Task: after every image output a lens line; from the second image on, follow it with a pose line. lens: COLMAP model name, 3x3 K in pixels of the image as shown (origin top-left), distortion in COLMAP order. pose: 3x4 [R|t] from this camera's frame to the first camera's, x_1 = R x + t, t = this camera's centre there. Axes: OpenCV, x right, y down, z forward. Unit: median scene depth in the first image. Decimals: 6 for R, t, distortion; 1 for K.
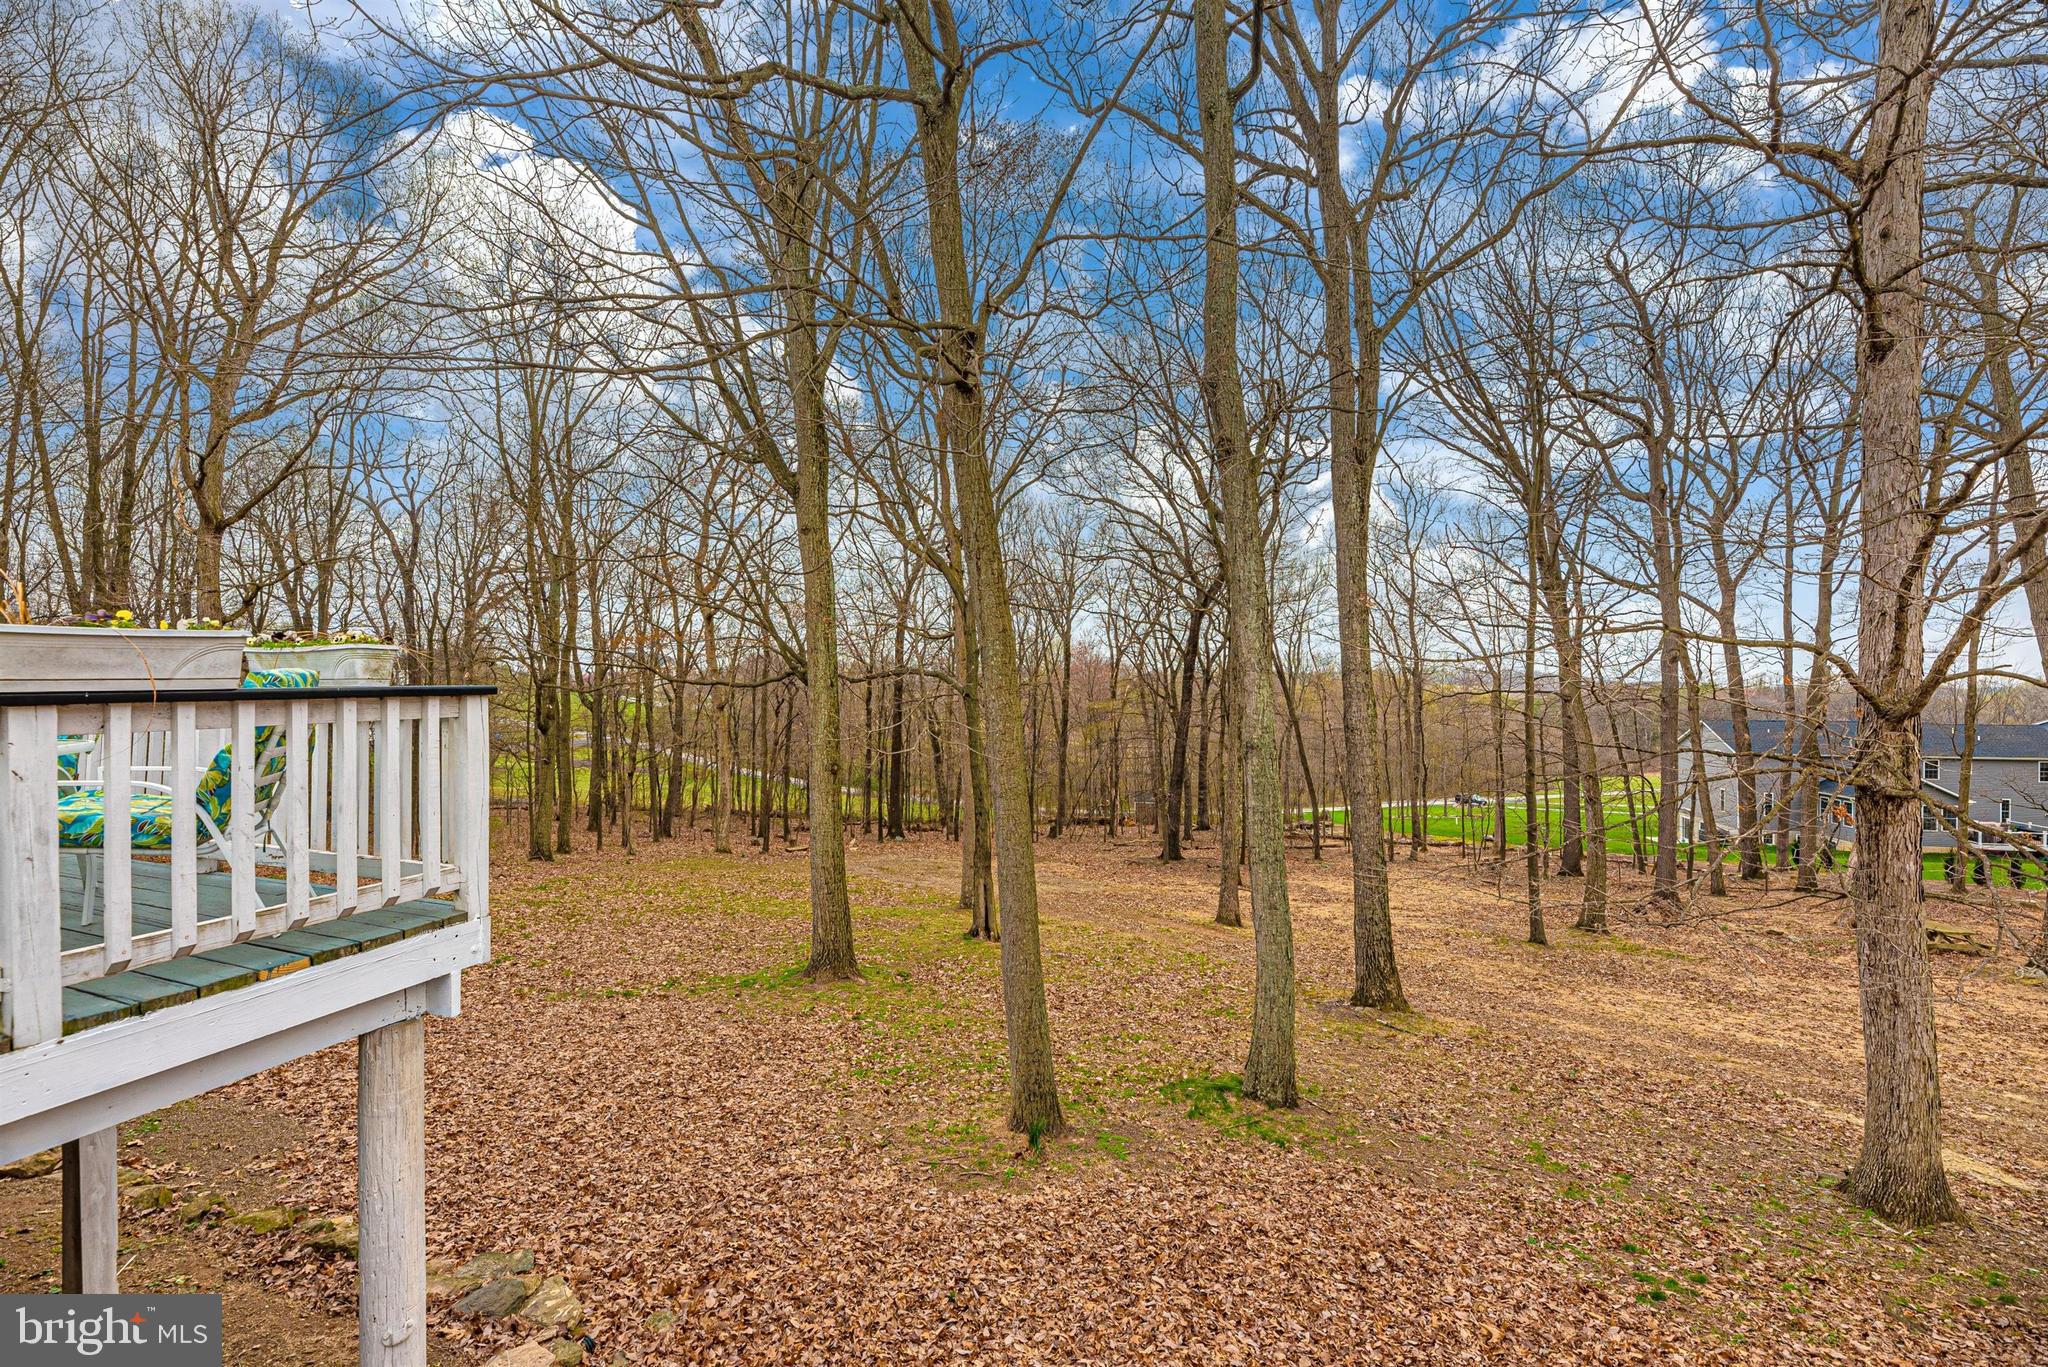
lens RADIAL K [[859.8, 0, 1024.0], [0, 859.8, 683.5], [0, 0, 1]] dist [-0.002302, 0.000231]
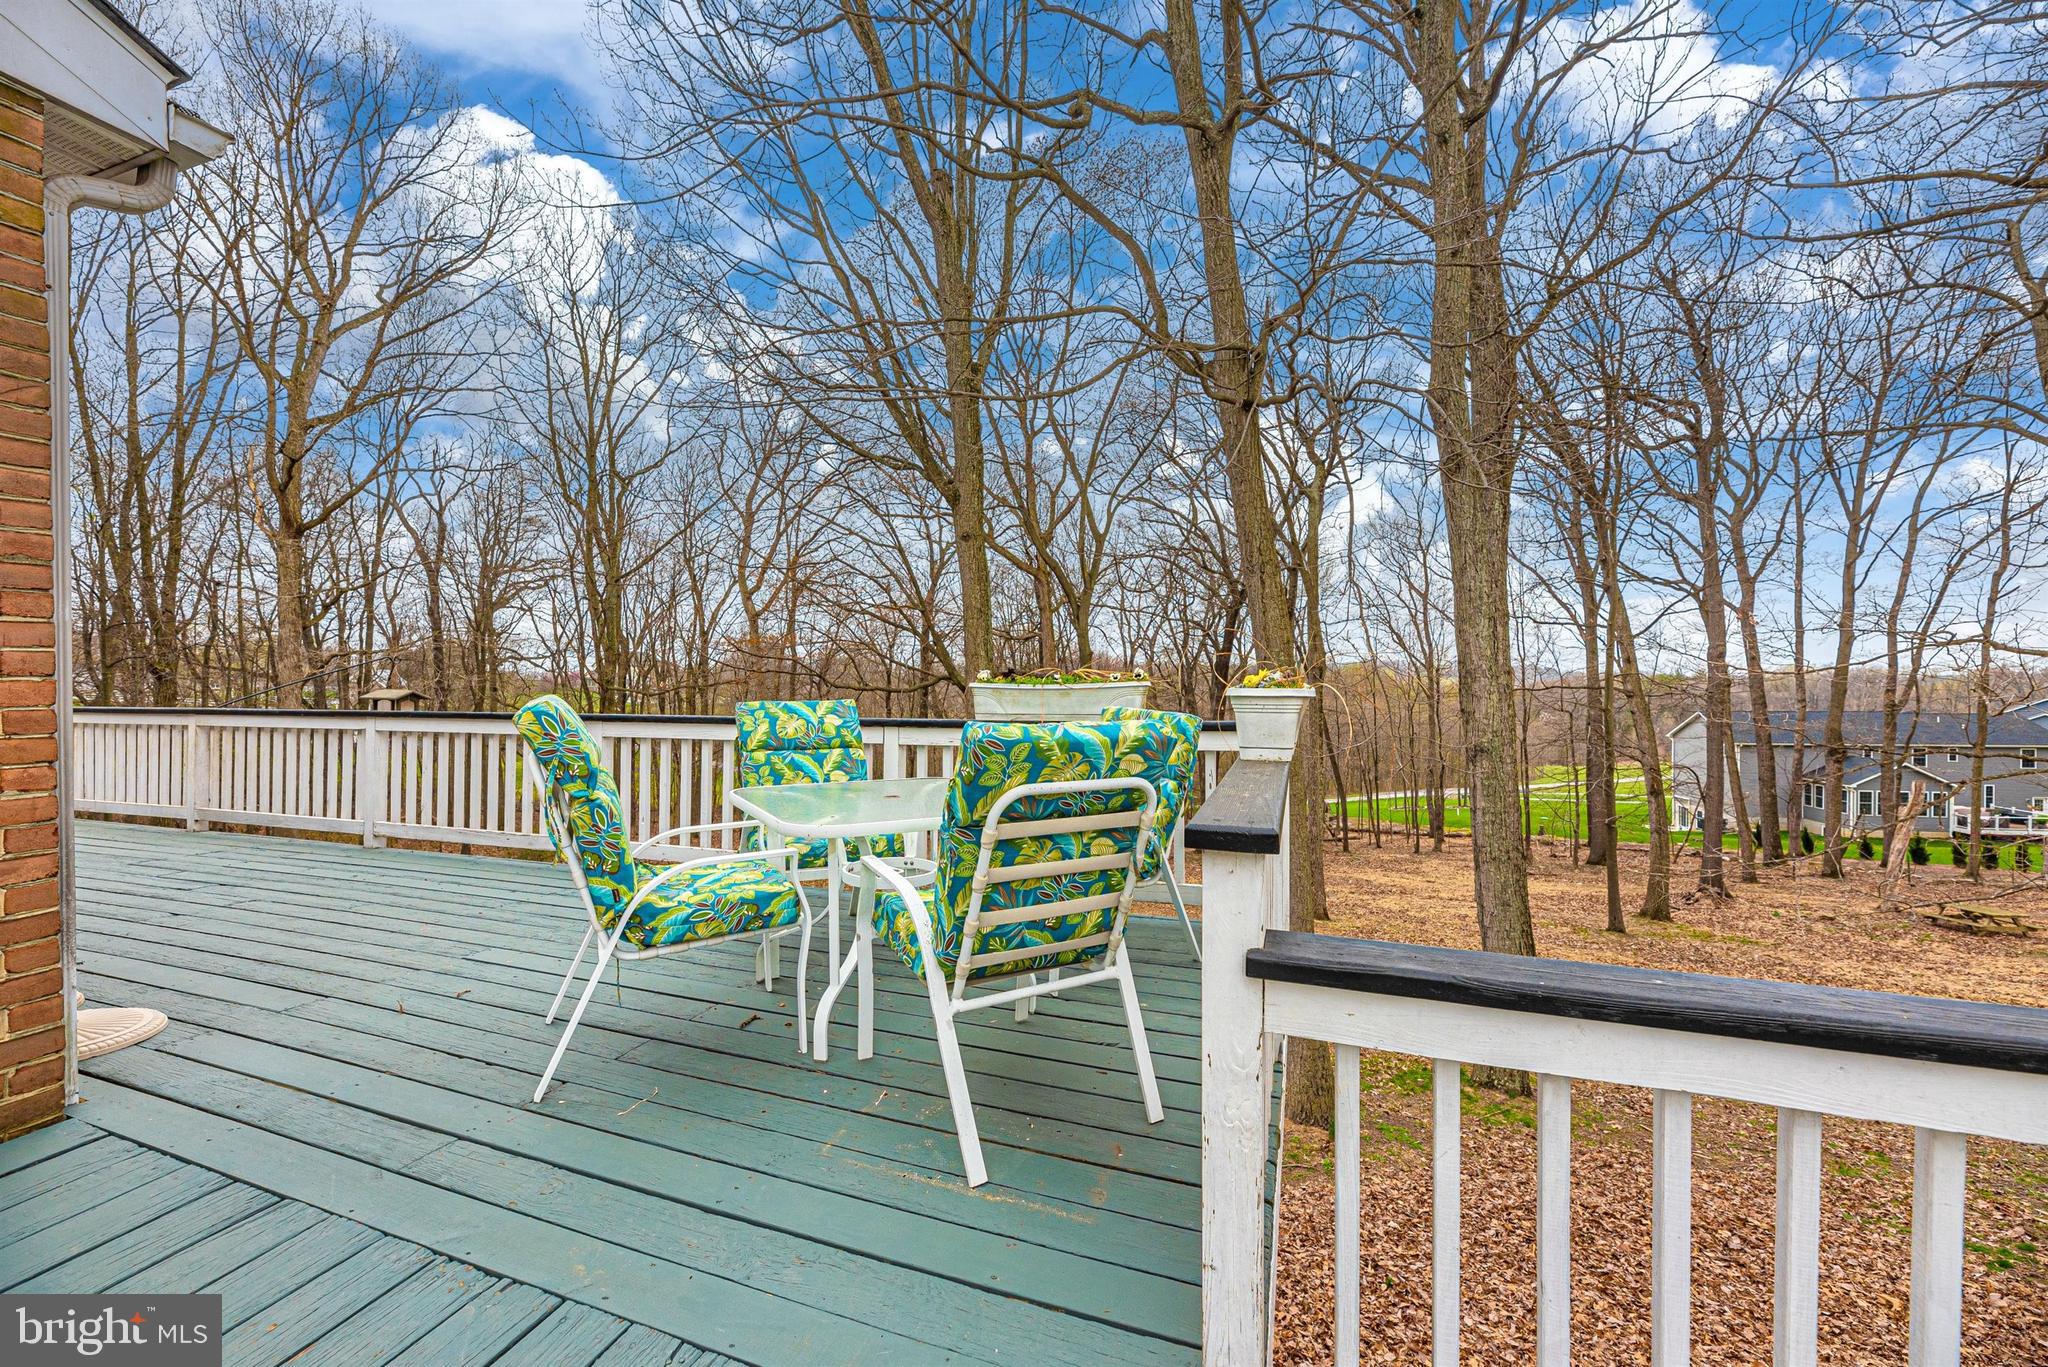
lens RADIAL K [[859.8, 0, 1024.0], [0, 859.8, 683.5], [0, 0, 1]] dist [-0.002302, 0.000231]
pose [[0.999558, -0.006717, 0.028950, -0.109828], [0.006512, 0.999953, 0.007161, -0.006504], [-0.028997, -0.006969, 0.999555, -0.007630]]
